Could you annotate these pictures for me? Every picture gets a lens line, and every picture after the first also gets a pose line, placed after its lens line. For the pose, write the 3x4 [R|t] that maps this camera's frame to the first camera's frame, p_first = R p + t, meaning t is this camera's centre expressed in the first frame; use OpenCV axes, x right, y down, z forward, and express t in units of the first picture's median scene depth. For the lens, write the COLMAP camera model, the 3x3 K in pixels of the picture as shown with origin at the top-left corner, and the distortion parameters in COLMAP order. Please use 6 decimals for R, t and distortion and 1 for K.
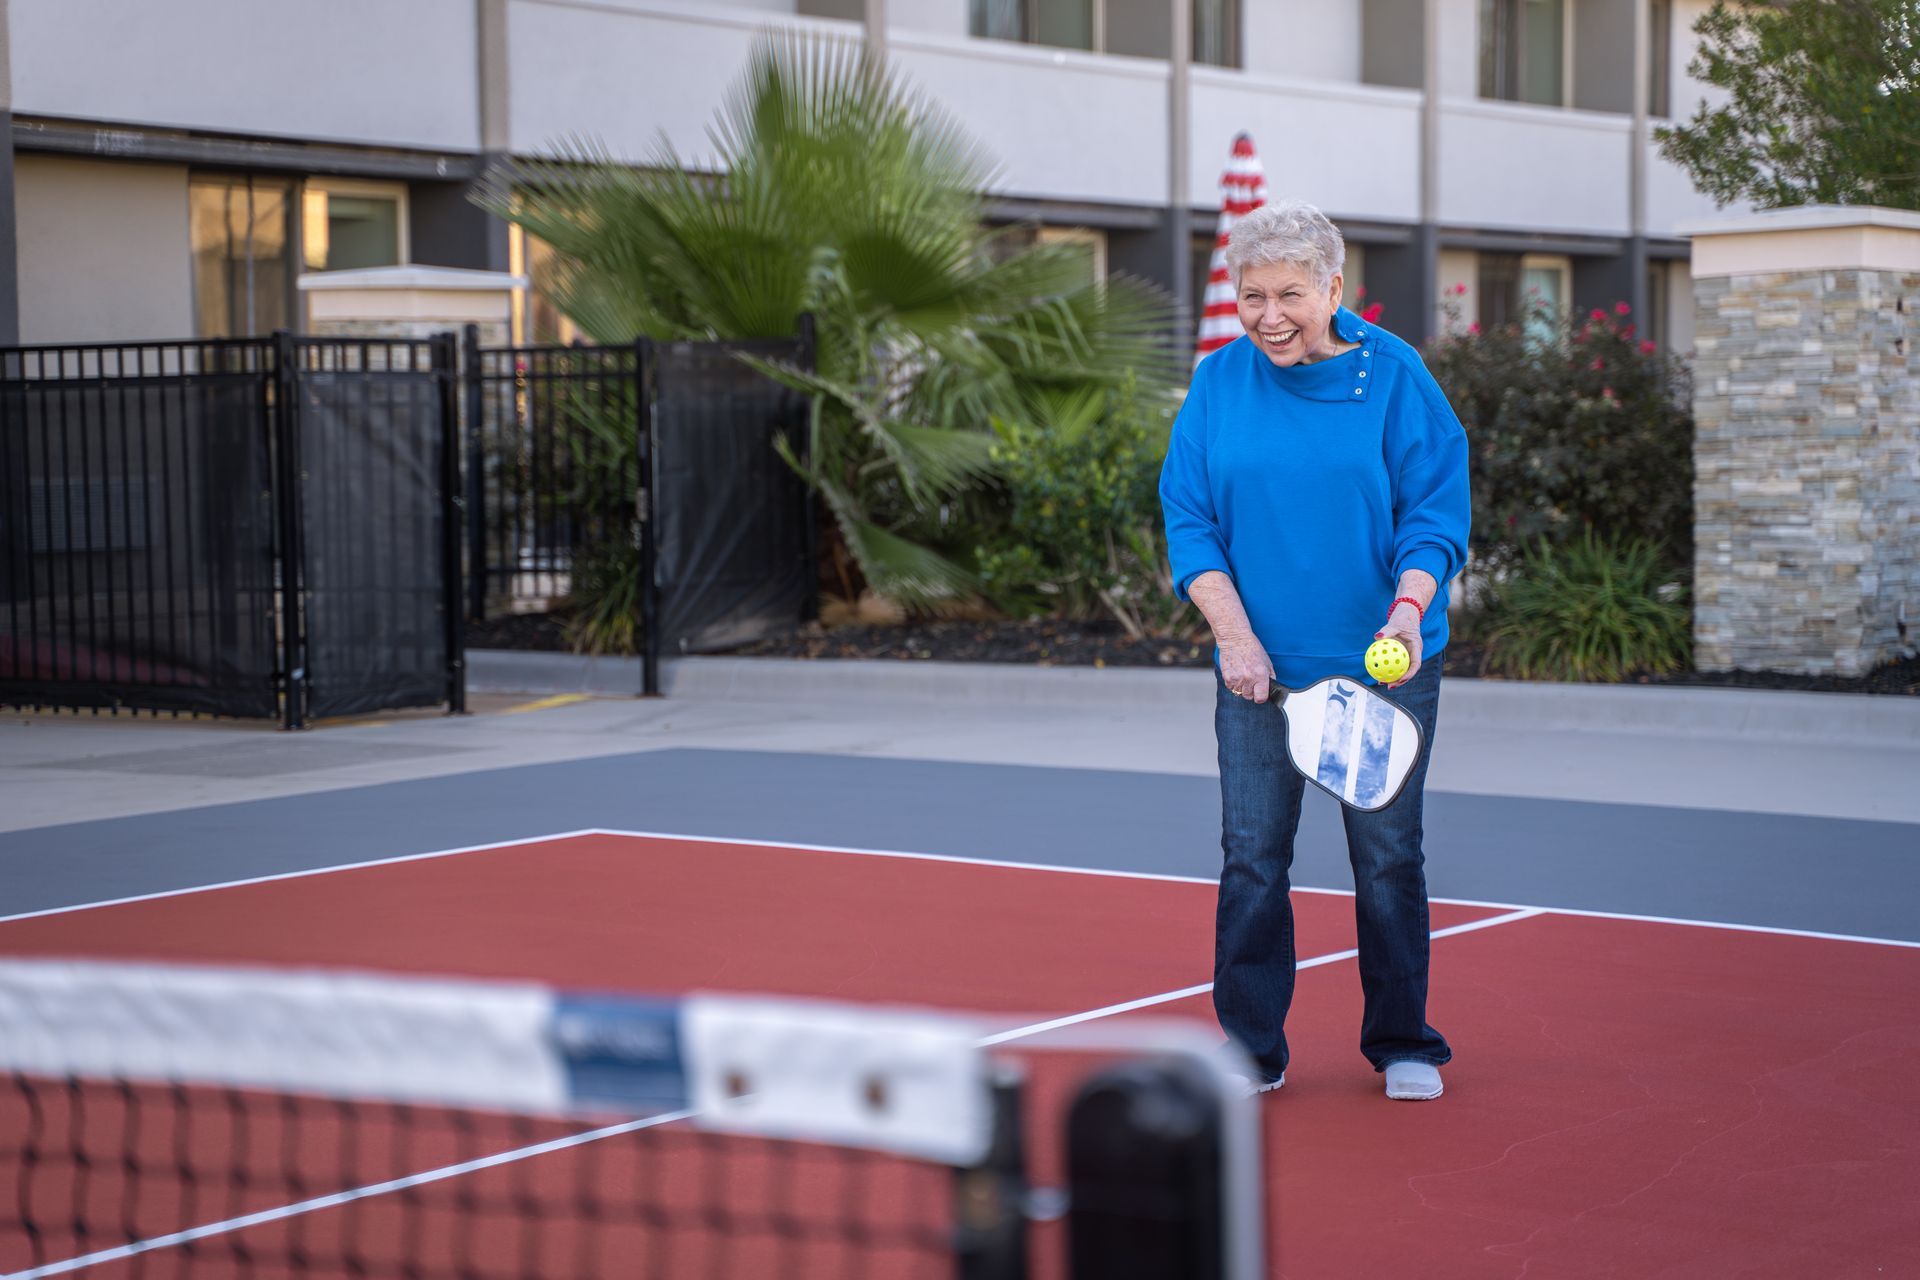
lens RADIAL K [[3902.6, 0, 959.7], [0, 3902.6, 643.6], [0, 0, 1]] dist [0.282969, 0.000000]
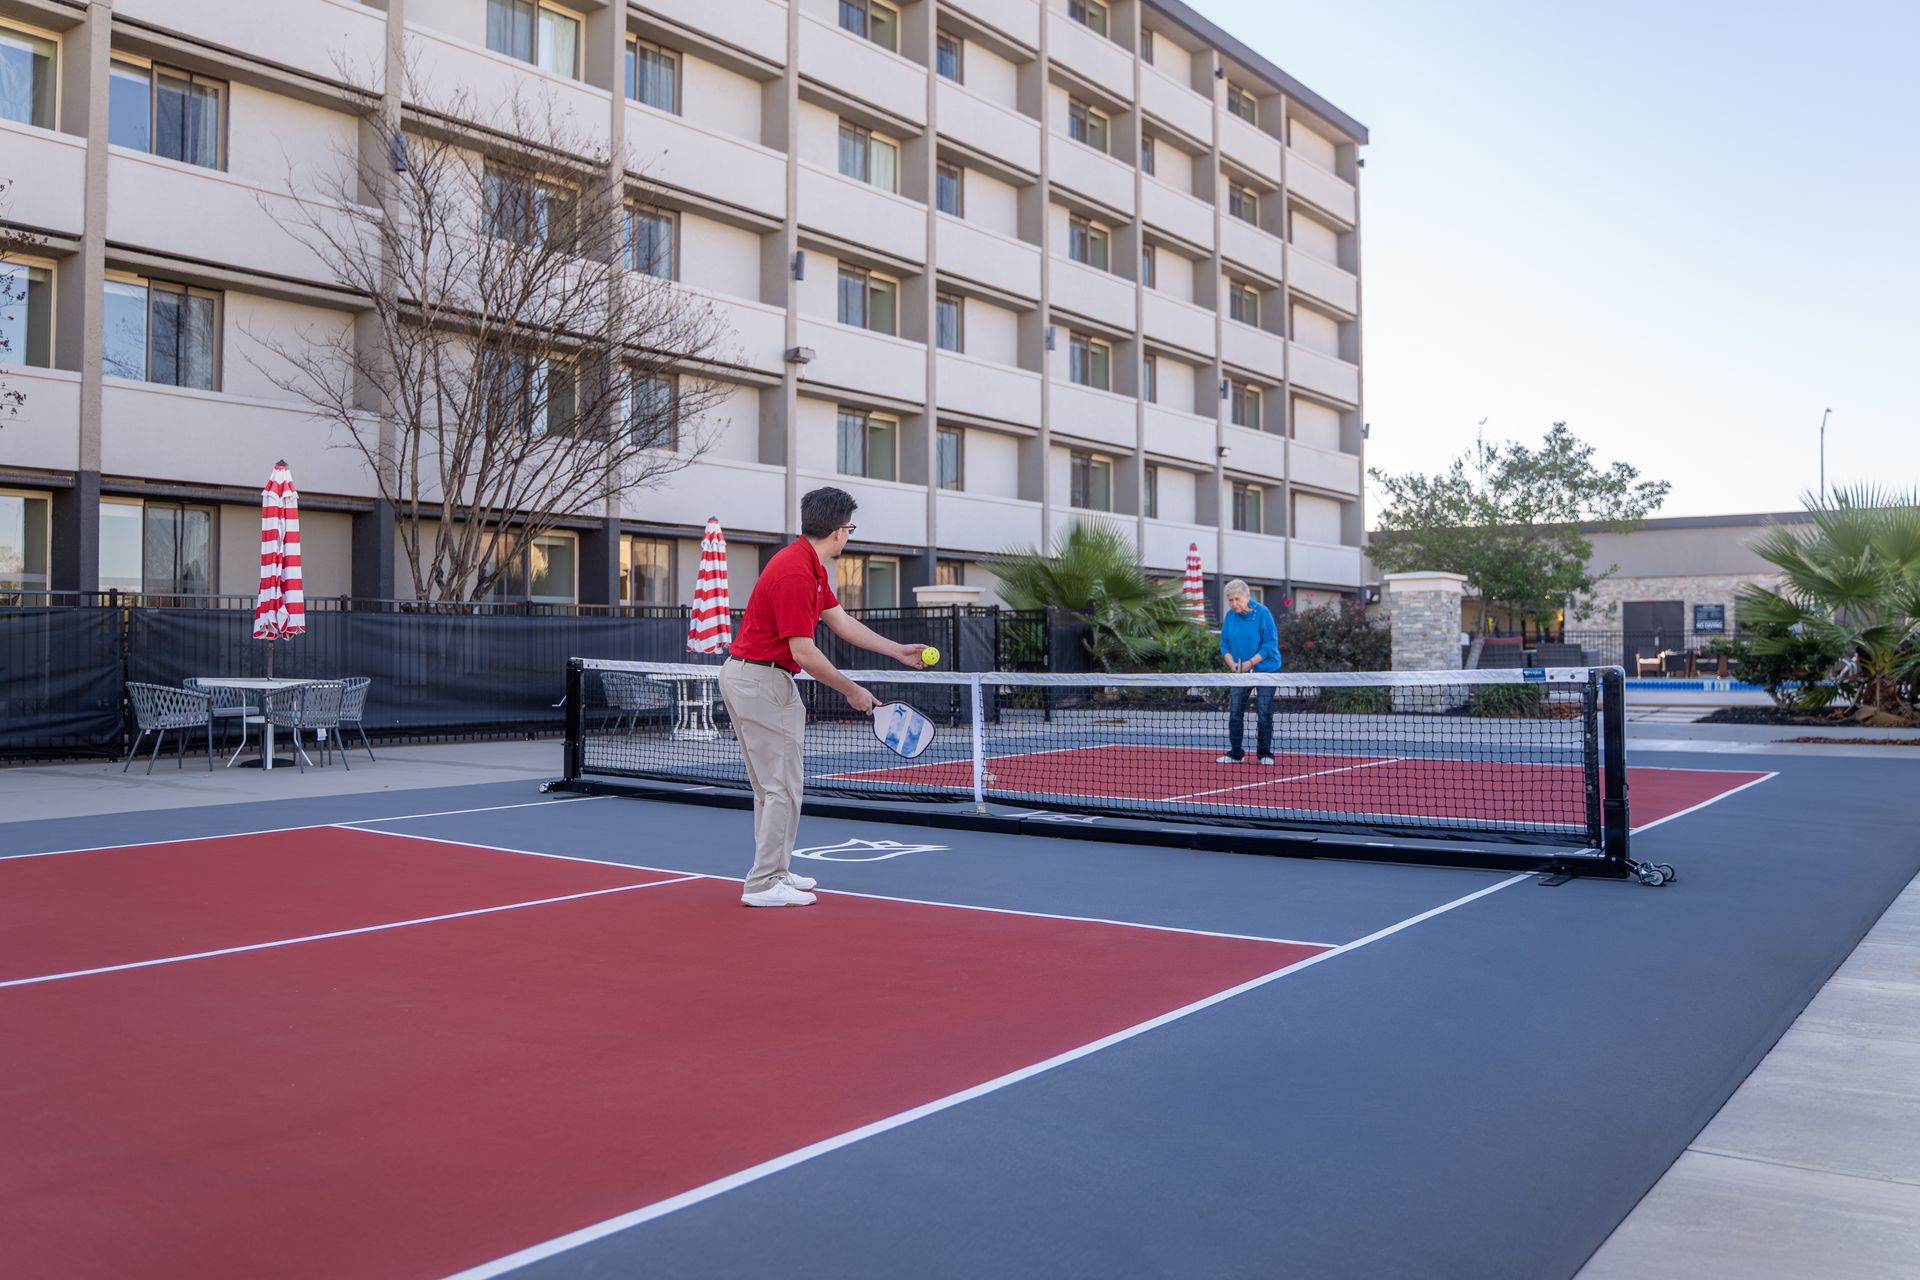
lens RADIAL K [[1638.8, 0, 960.3], [0, 1638.8, 641.9], [0, 0, 1]] dist [-0.044759, 0.011184]
pose [[0.999789, 0.009600, 0.018172, -0.184441], [-0.008434, 0.997966, -0.063186, 0.035501], [-0.018741, 0.063019, 0.997836, -0.329430]]
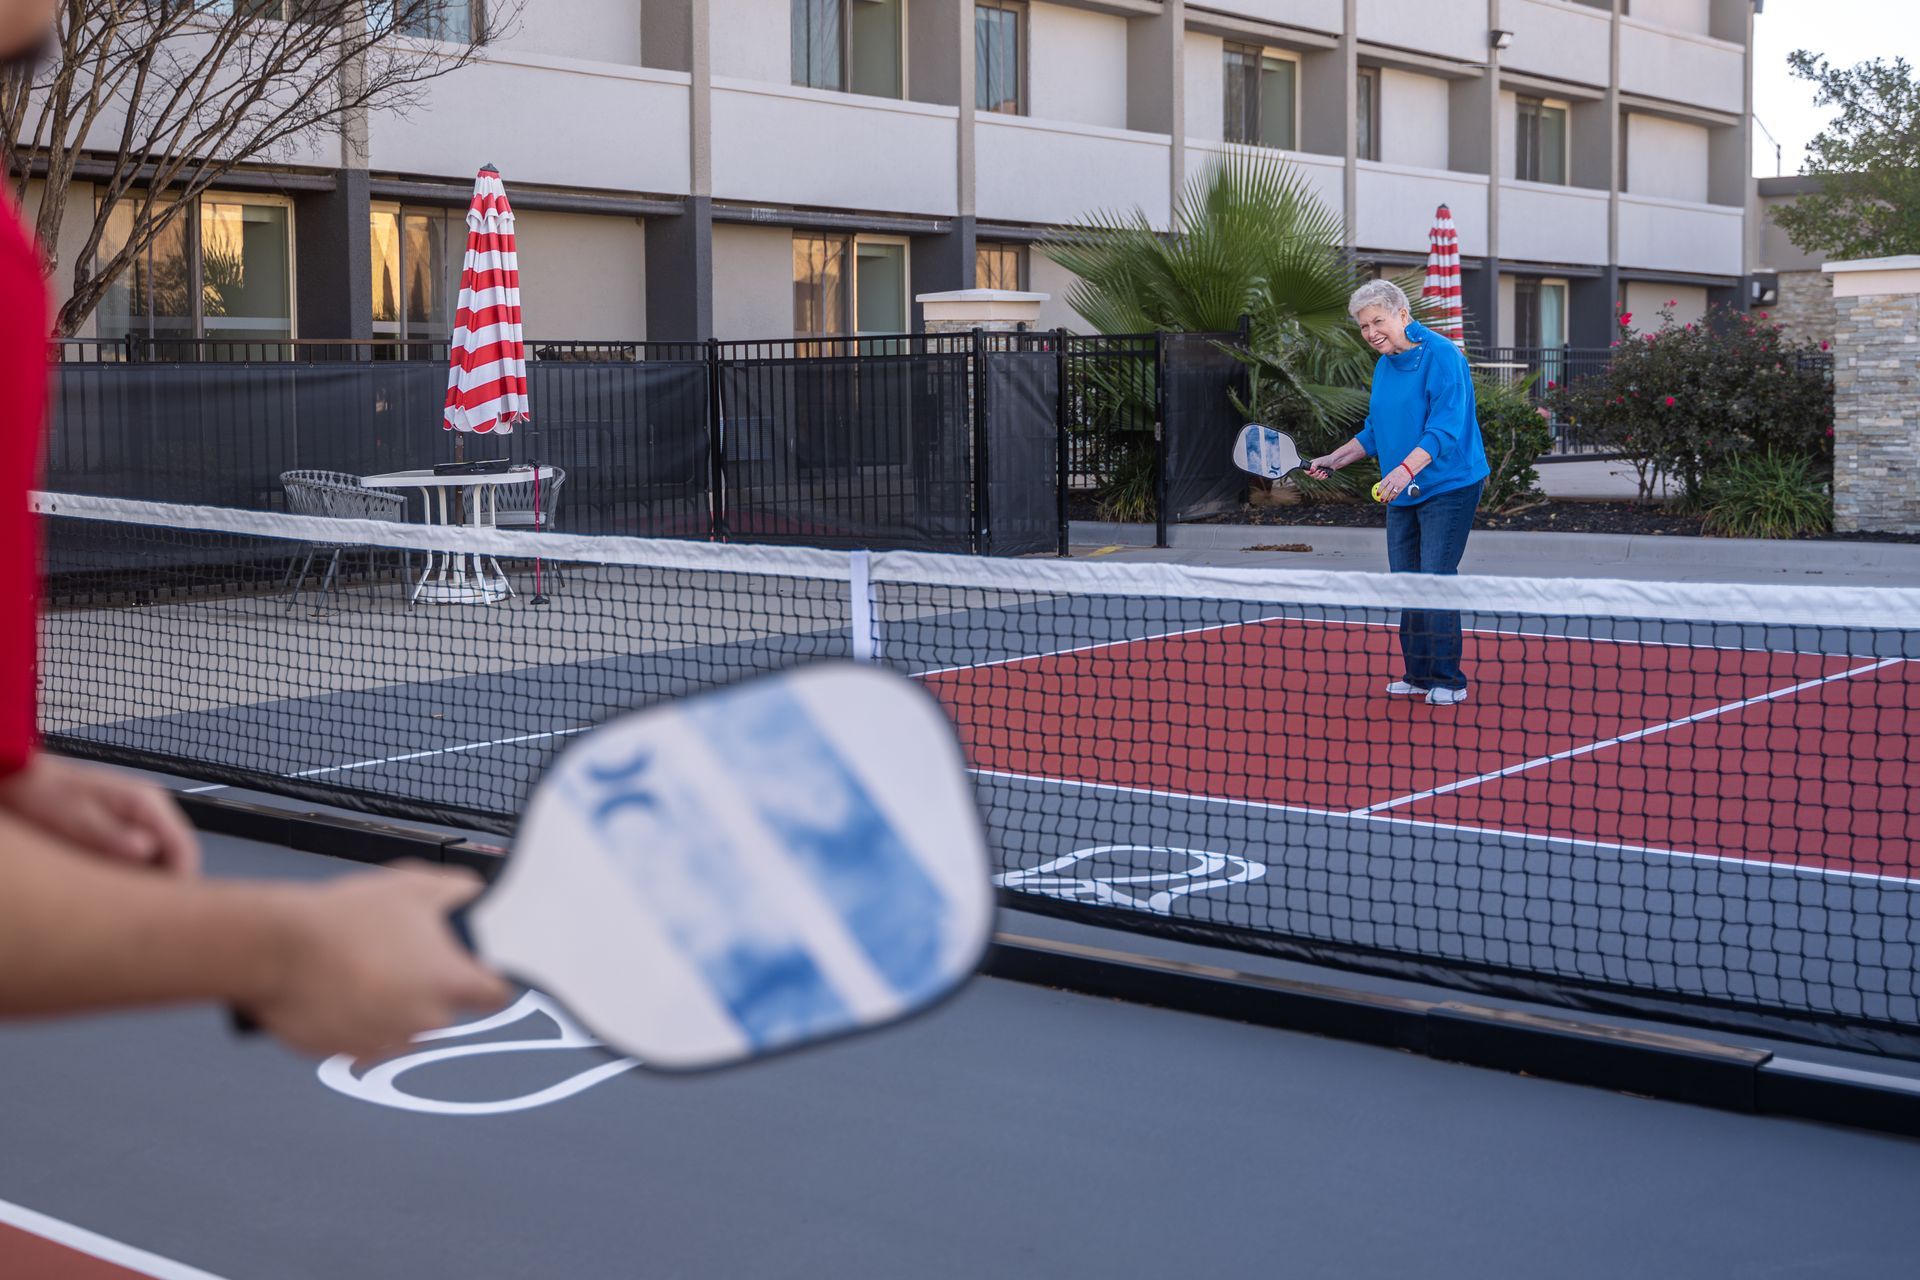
lens RADIAL K [[2582.5, 0, 941.9], [0, 2582.5, 545.5], [0, 0, 1]] dist [0.039372, 0.000000]
pose [[0.999460, 0.003772, -0.032637, -0.145419], [-0.003558, 0.999972, 0.006619, 0.006281], [0.032661, -0.006499, 0.999445, -0.105857]]
